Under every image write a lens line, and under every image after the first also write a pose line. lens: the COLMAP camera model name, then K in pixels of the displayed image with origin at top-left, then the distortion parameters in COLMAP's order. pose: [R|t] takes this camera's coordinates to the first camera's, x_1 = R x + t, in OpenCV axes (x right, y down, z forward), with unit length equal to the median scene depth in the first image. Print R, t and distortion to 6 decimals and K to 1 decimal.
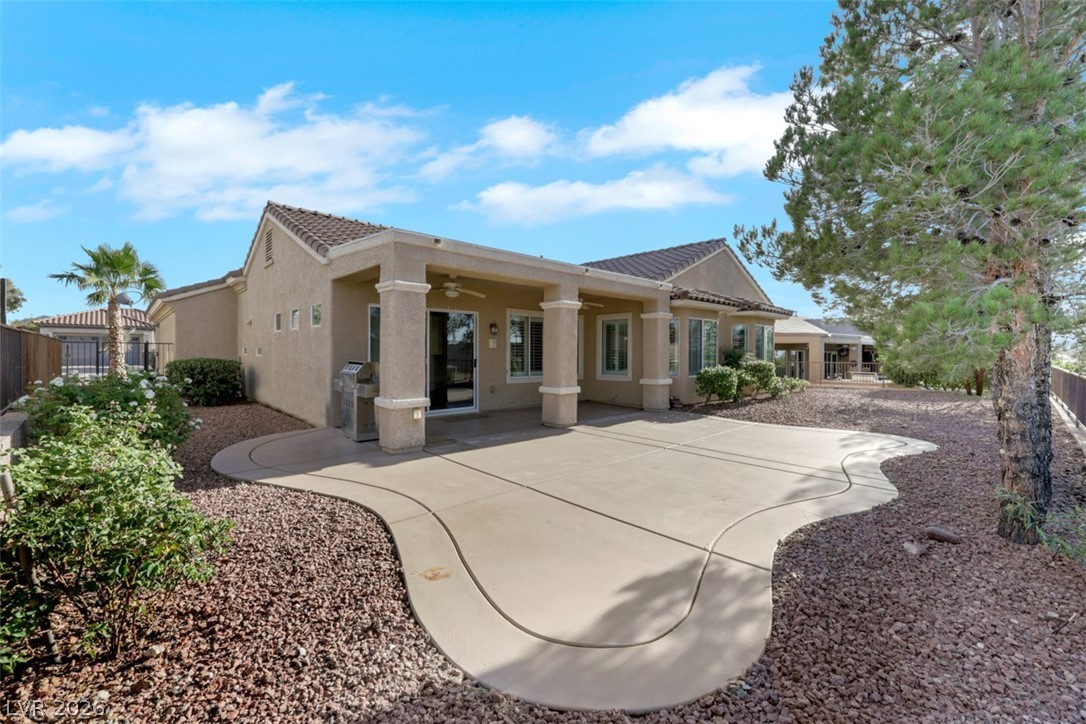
lens RADIAL K [[450.7, 0, 541.9], [0, 450.7, 356.0], [0, 0, 1]] dist [0.001920, 0.000055]
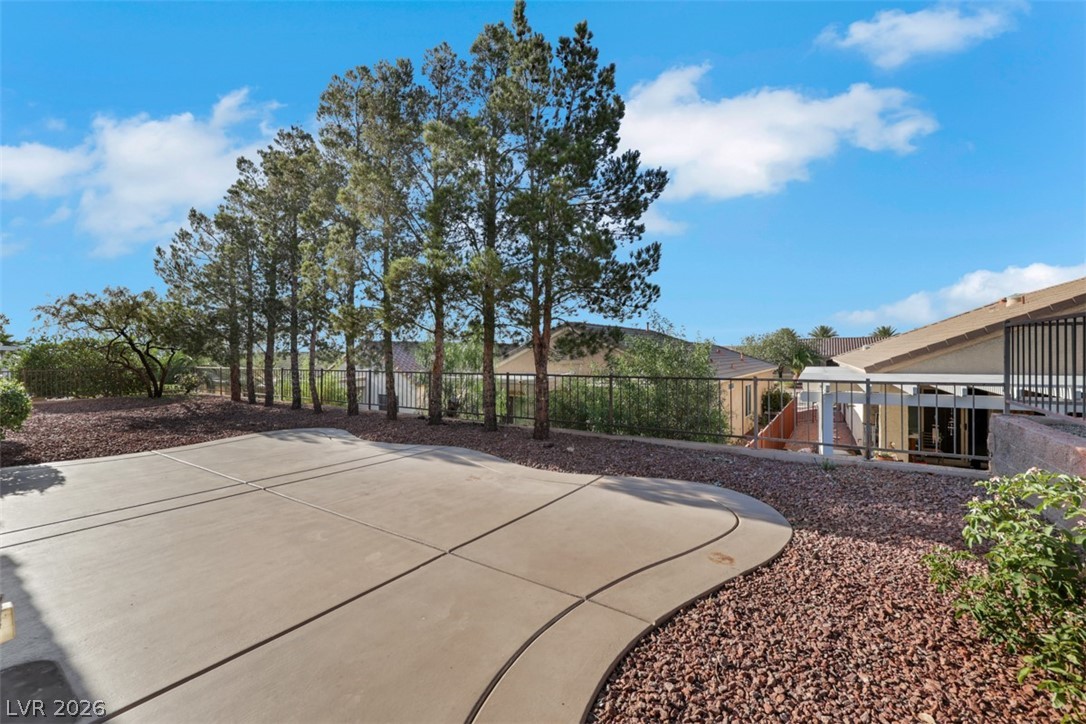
lens RADIAL K [[450.7, 0, 542.1], [0, 450.7, 355.3], [0, 0, 1]] dist [0.001920, 0.000055]
pose [[-0.205321, -0.012390, 0.978616, -1.158128], [0.012251, 0.999809, 0.015228, -0.026007], [-0.978618, 0.015116, -0.205130, 1.581960]]
